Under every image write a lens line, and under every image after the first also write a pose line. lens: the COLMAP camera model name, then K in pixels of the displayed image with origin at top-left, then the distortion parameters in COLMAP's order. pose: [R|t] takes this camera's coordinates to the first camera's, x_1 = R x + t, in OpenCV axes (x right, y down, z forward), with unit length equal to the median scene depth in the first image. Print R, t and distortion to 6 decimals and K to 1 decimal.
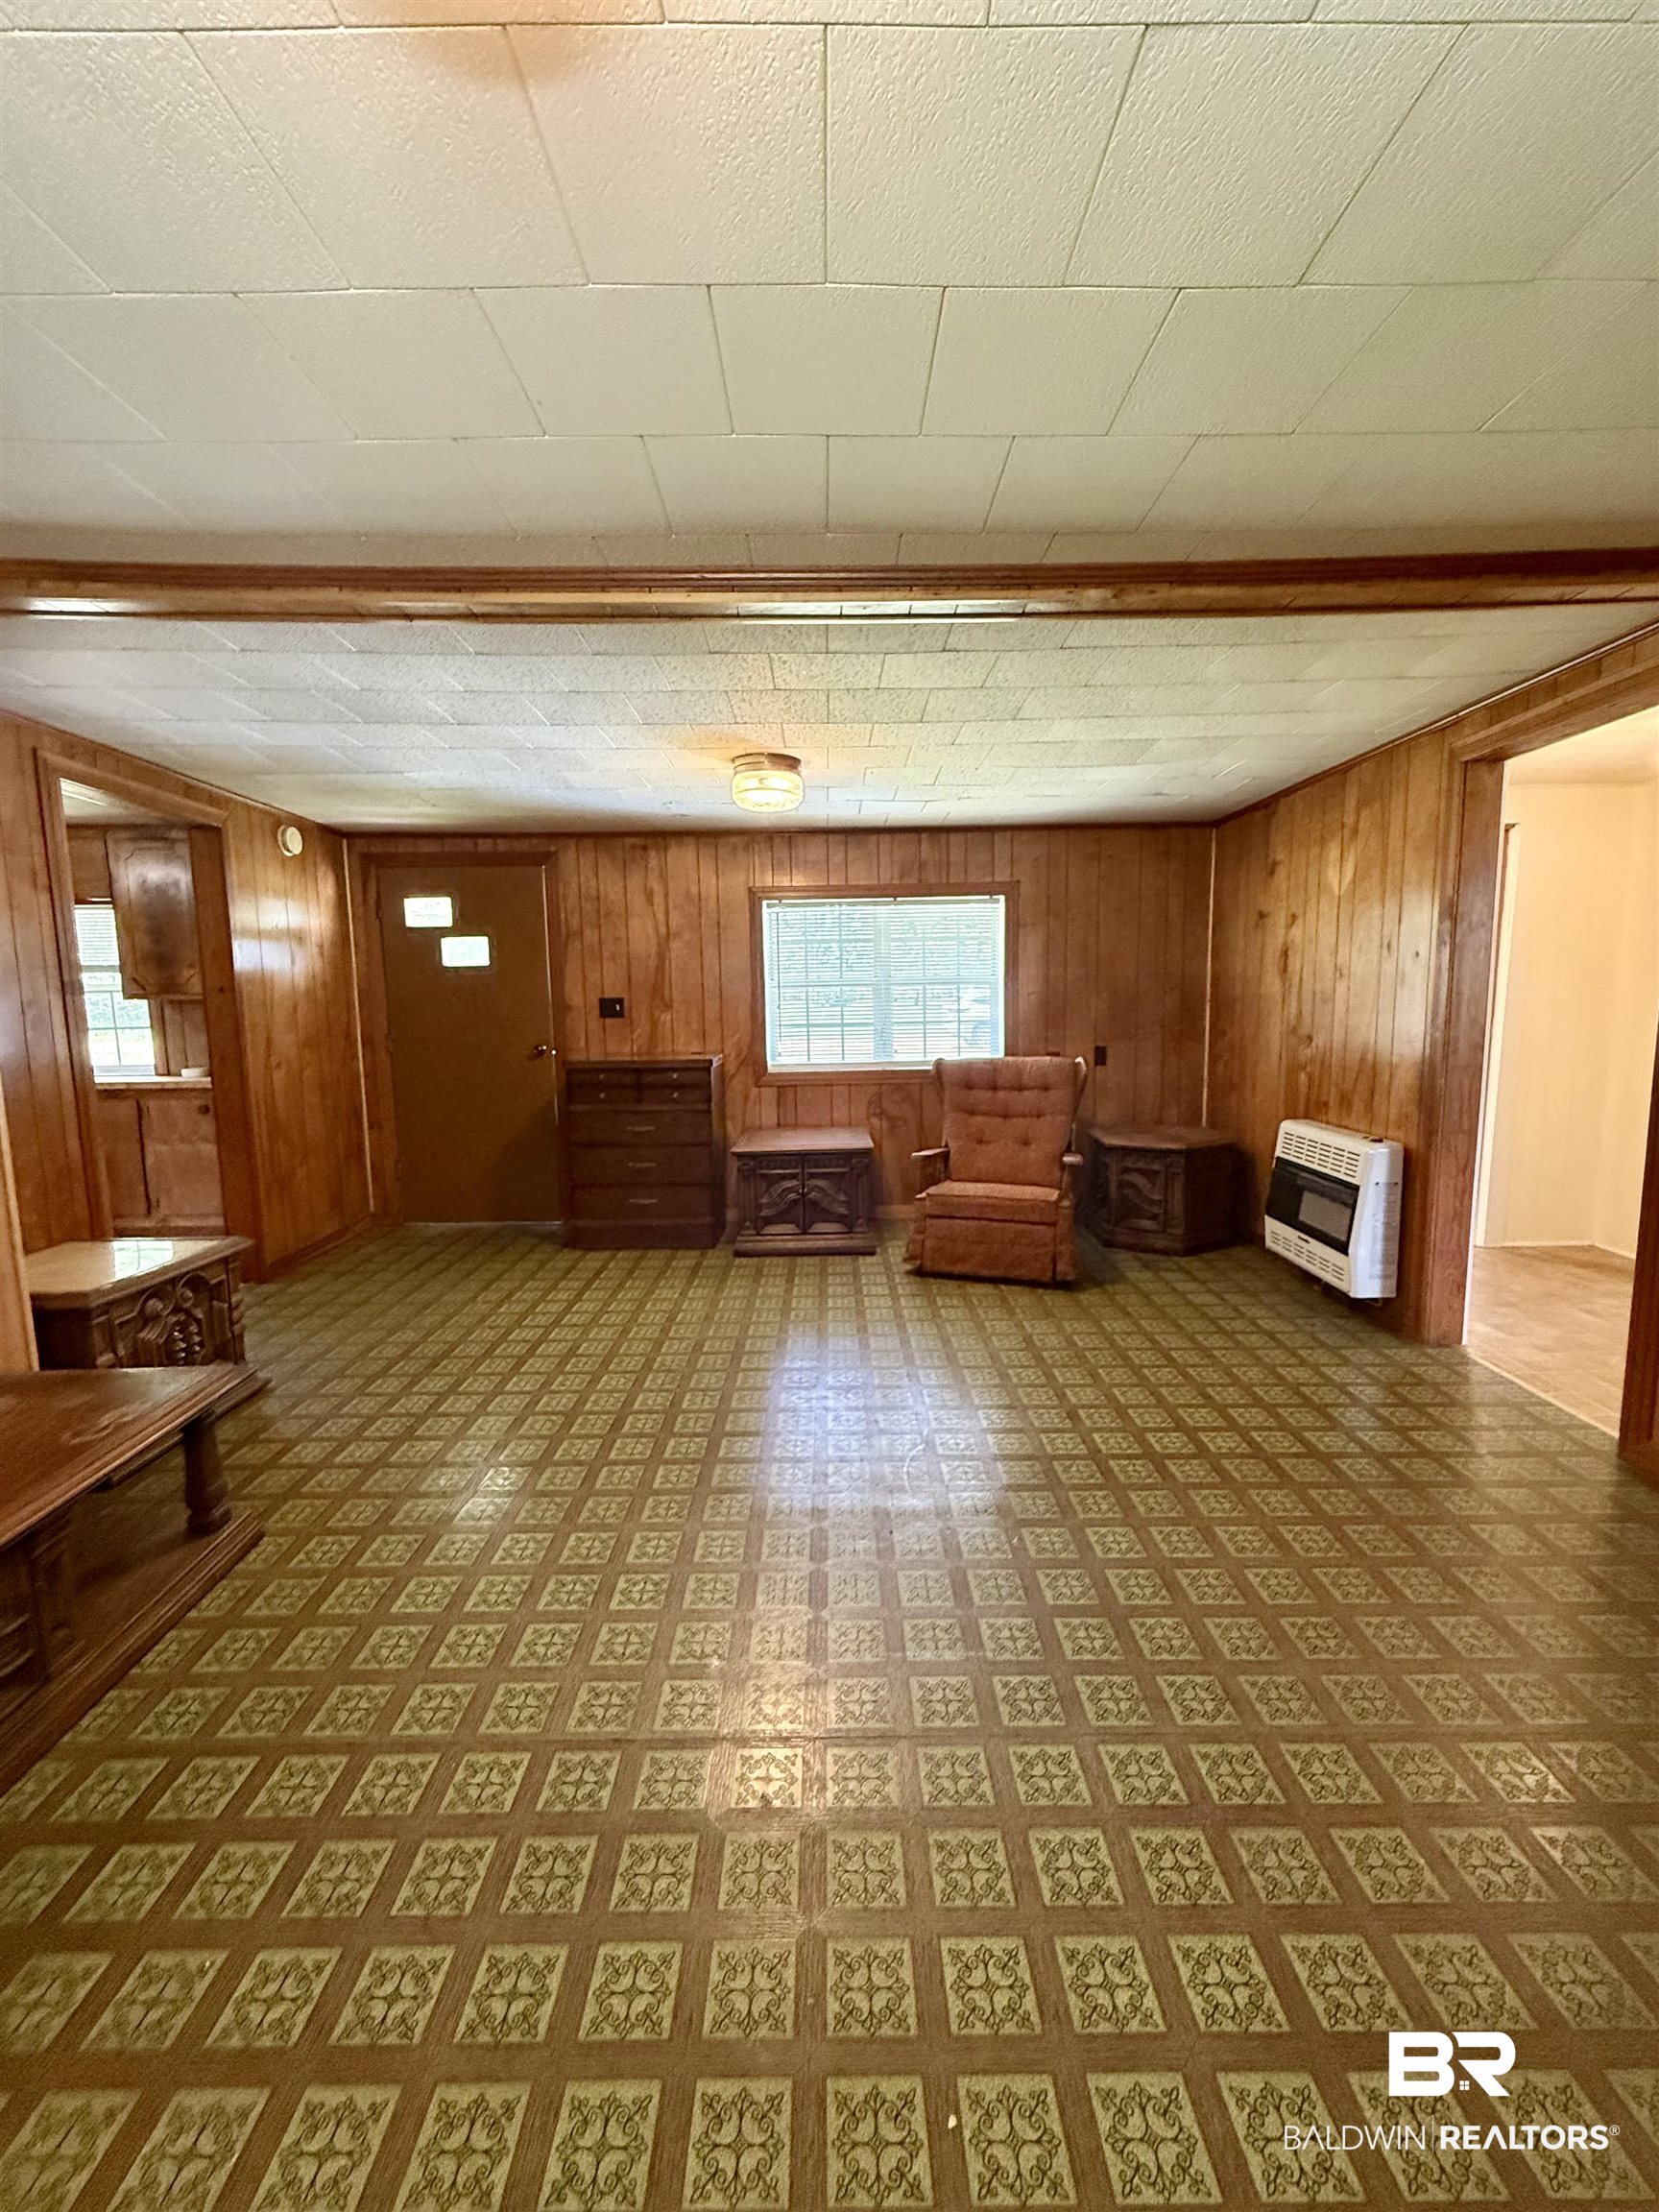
lens RADIAL K [[880.3, 0, 826.8], [0, 880.3, 1103.4], [0, 0, 1]] dist [-0.001575, 0.001978]
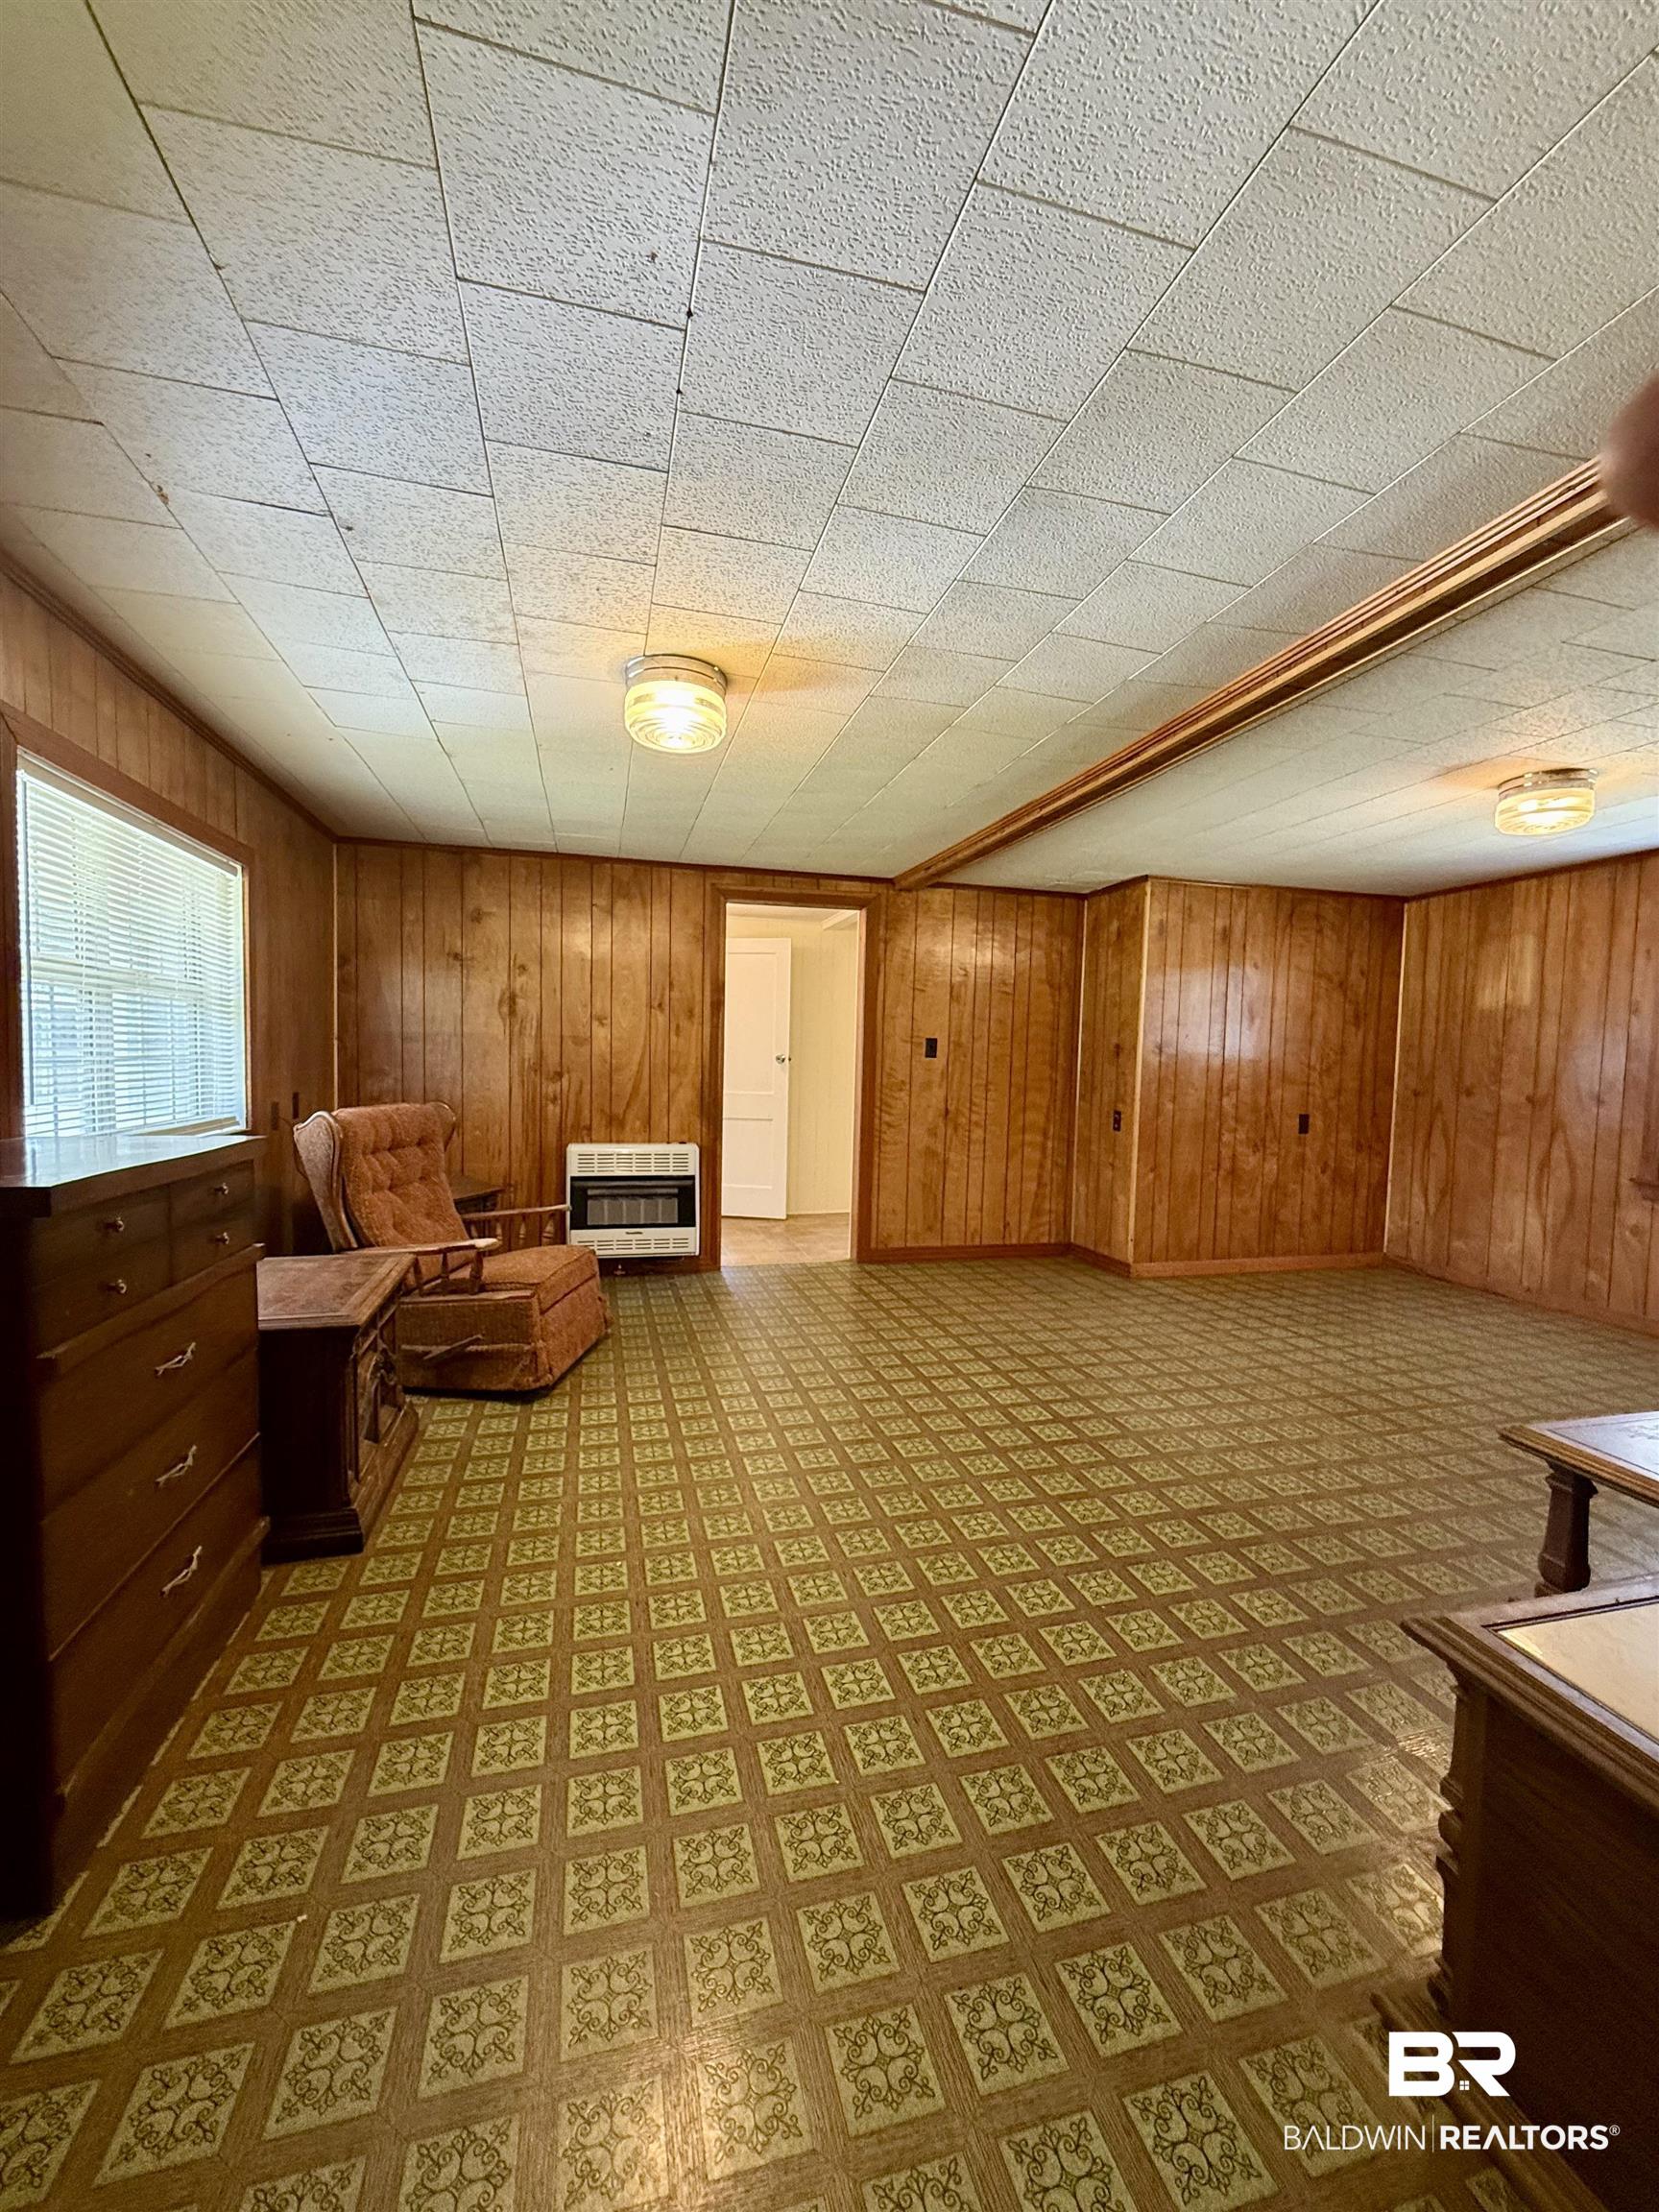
lens RADIAL K [[880.3, 0, 831.7], [0, 880.3, 1111.3], [0, 0, 1]] dist [-0.001575, 0.001978]
pose [[-0.255929, -0.045465, 0.965626, -0.836697], [0.098084, 0.992517, 0.072727, -0.092114], [-0.961707, 0.113326, -0.249555, 1.162830]]
